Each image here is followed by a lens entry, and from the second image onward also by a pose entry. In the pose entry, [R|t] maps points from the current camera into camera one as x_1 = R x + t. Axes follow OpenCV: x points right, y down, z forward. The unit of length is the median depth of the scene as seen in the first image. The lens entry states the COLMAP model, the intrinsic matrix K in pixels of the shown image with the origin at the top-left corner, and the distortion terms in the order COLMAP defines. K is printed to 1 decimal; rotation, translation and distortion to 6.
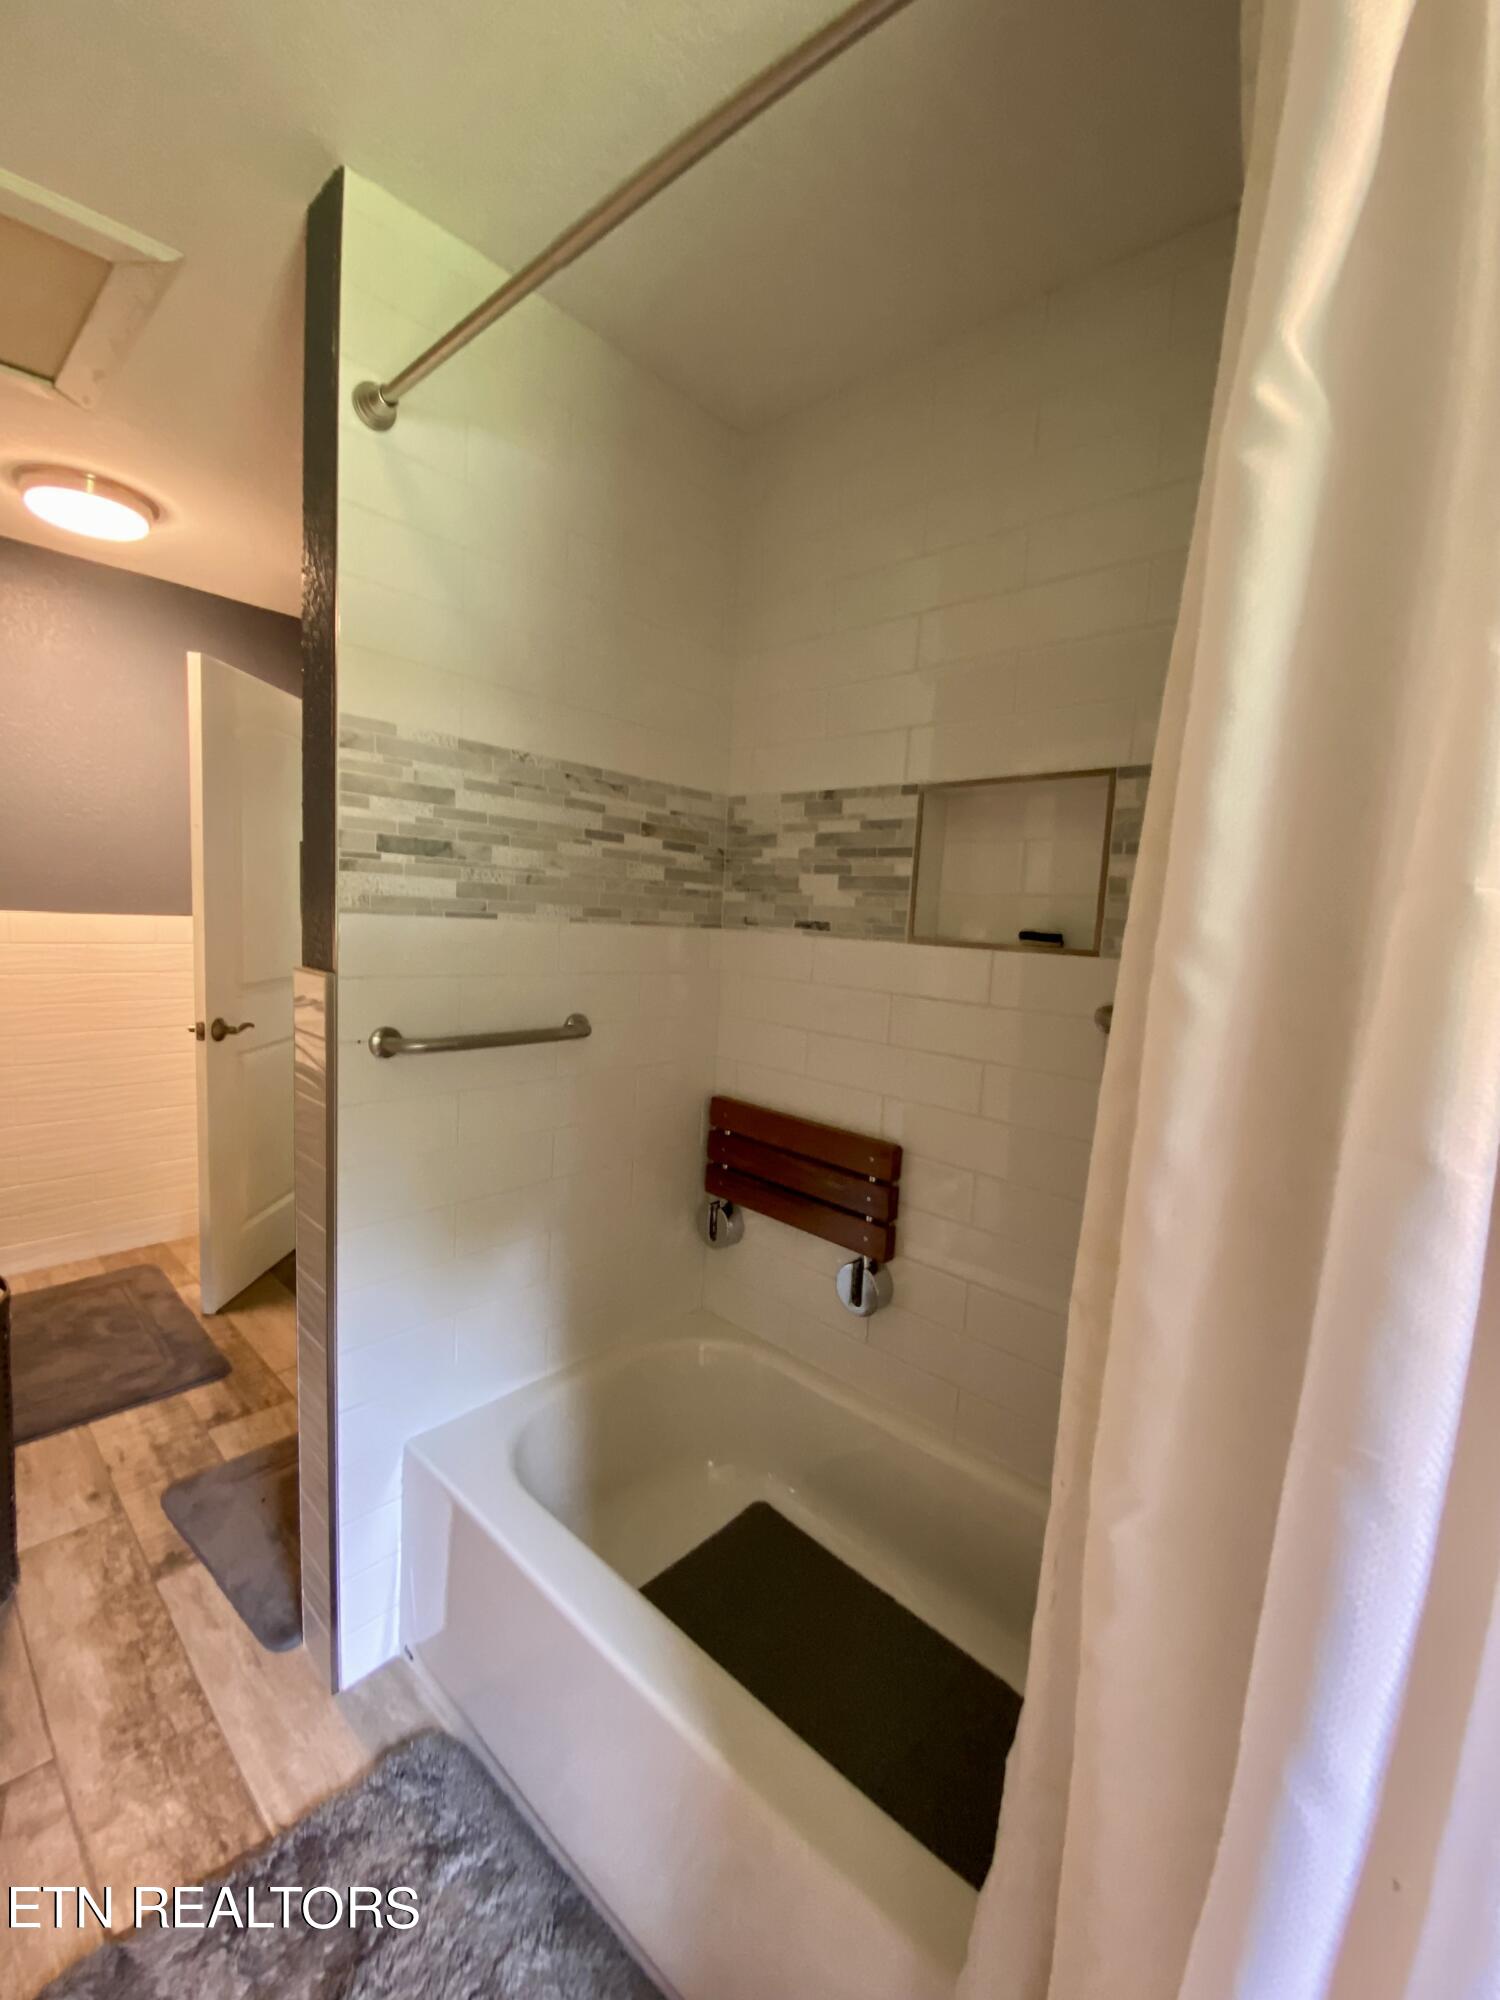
lens RADIAL K [[817.1, 0, 783.0], [0, 817.1, 1008.3], [0, 0, 1]] dist [0.001942, -0.015801]
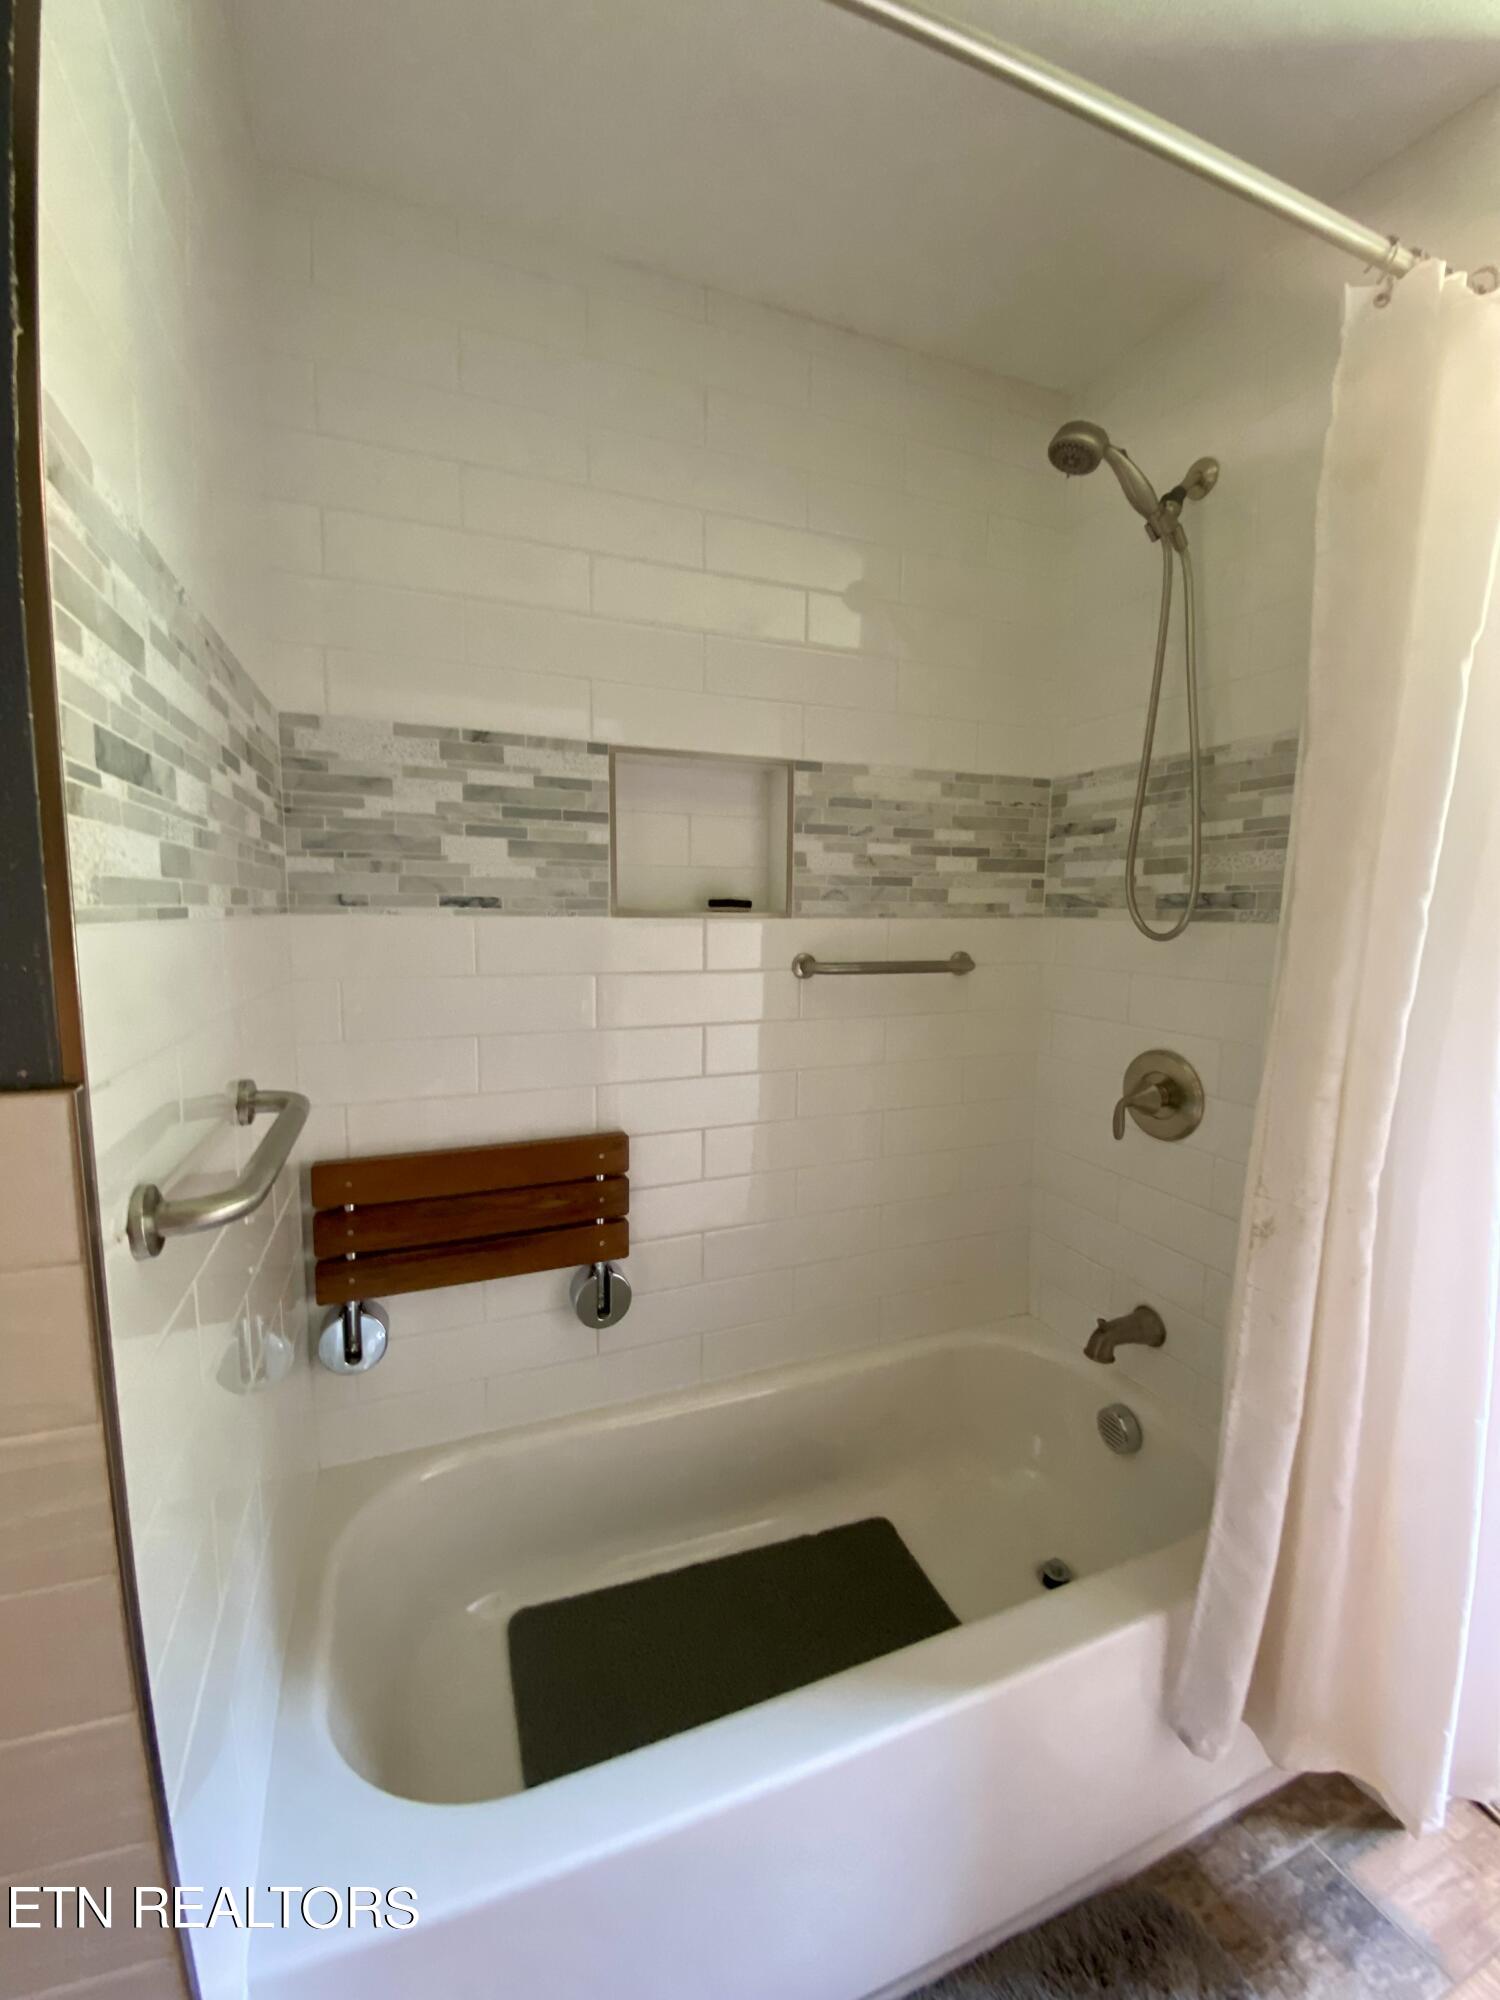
lens RADIAL K [[817.1, 0, 783.0], [0, 817.1, 1008.3], [0, 0, 1]] dist [0.001942, -0.015801]
pose [[0.404170, -0.160185, 0.900549, -0.595641], [0.110438, 0.985889, 0.125800, -0.069438], [-0.907993, 0.048610, 0.416157, 0.422636]]
